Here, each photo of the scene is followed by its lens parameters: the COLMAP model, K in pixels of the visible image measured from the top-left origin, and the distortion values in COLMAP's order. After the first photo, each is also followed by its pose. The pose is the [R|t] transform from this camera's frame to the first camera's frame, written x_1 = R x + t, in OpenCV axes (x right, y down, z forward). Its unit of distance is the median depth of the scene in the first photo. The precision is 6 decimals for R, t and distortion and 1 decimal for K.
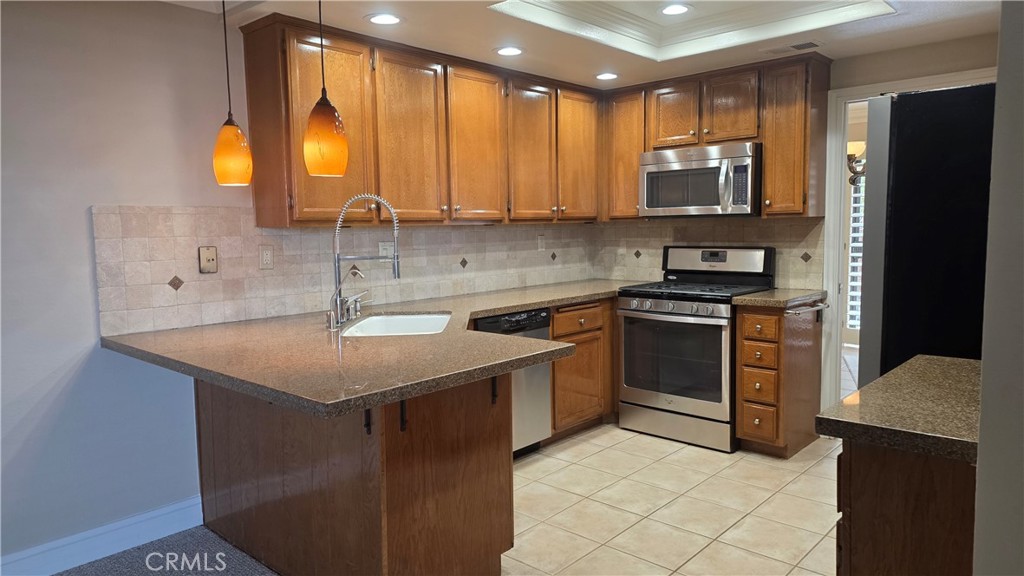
lens RADIAL K [[678.2, 0, 517.6], [0, 678.2, 283.8], [0, 0, 1]] dist [0.082186, -0.050829]
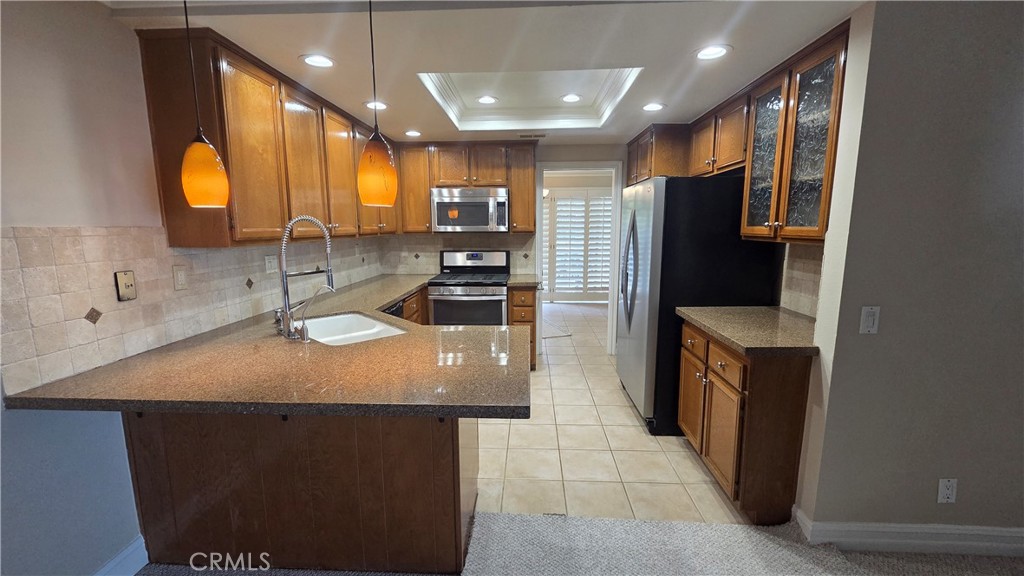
lens RADIAL K [[423.7, 0, 511.8], [0, 423.7, 290.3], [0, 0, 1]] dist [0.001209, 0.001446]
pose [[0.768358, -0.085020, 0.634348, -0.328058], [0.048089, 0.996005, 0.075244, -0.036897], [-0.638211, -0.027309, 0.769377, 0.194033]]
